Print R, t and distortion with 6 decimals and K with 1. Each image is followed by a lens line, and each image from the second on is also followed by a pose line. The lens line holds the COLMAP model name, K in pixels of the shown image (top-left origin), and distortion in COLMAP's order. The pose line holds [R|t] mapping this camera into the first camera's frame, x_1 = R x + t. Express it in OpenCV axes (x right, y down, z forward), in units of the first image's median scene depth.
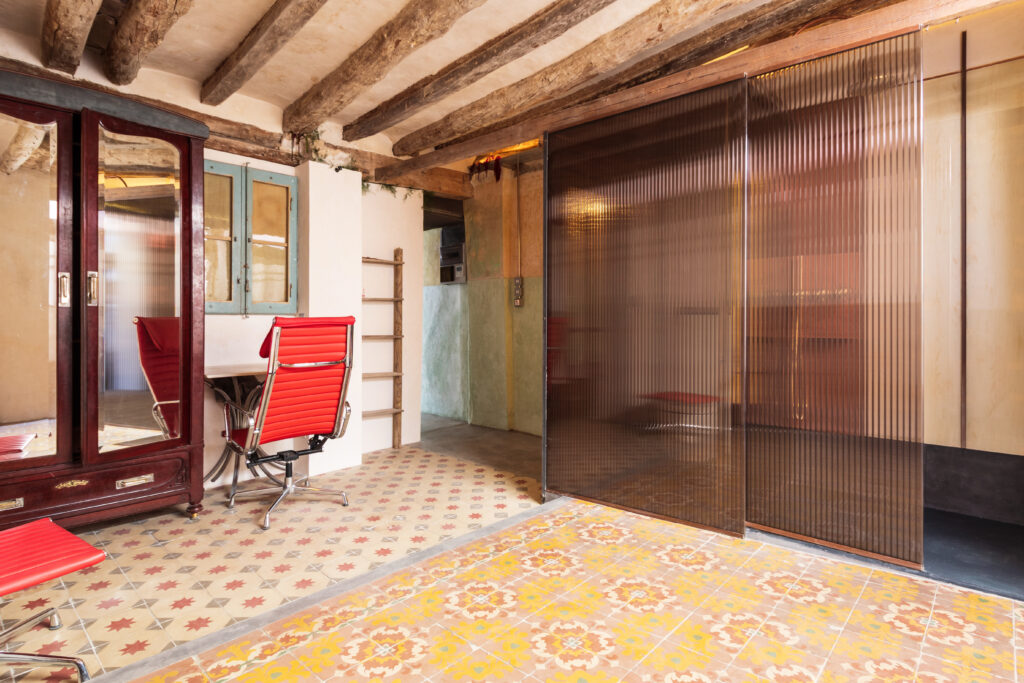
lens RADIAL K [[540.3, 0, 514.4], [0, 540.3, 316.9], [0, 0, 1]] dist [-0.000902, -0.003681]
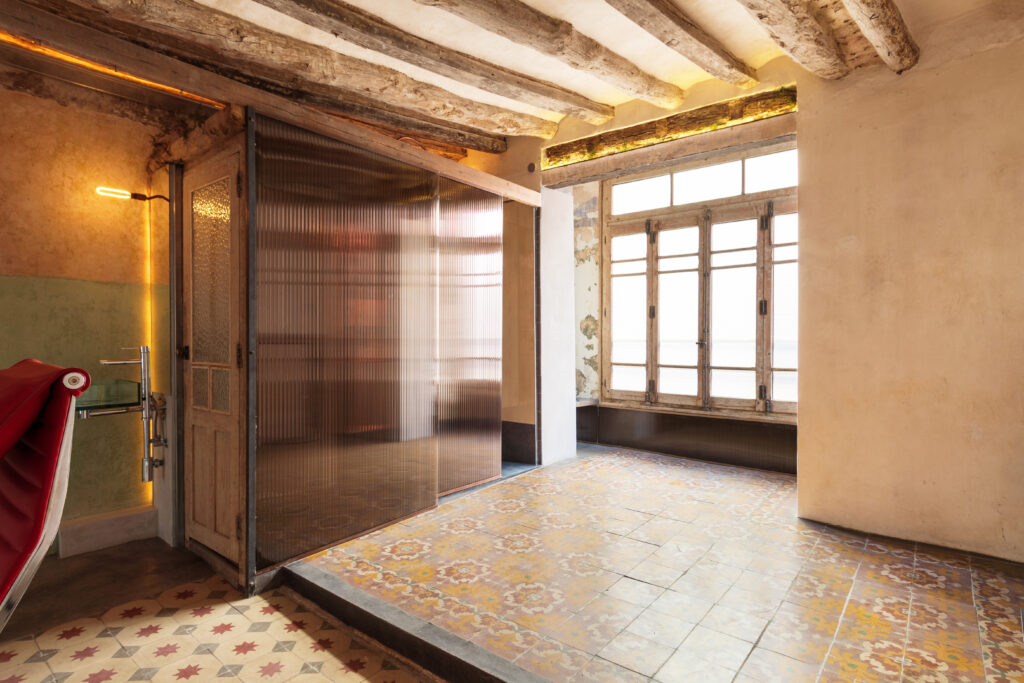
lens RADIAL K [[540.3, 0, 510.1], [0, 540.3, 341.4], [0, 0, 1]] dist [-0.000902, -0.003681]
pose [[-0.066691, -0.004449, 0.997764, -0.867697], [-0.000430, 0.999990, 0.004430, -0.018285], [-0.997774, -0.000133, -0.066692, 0.815107]]
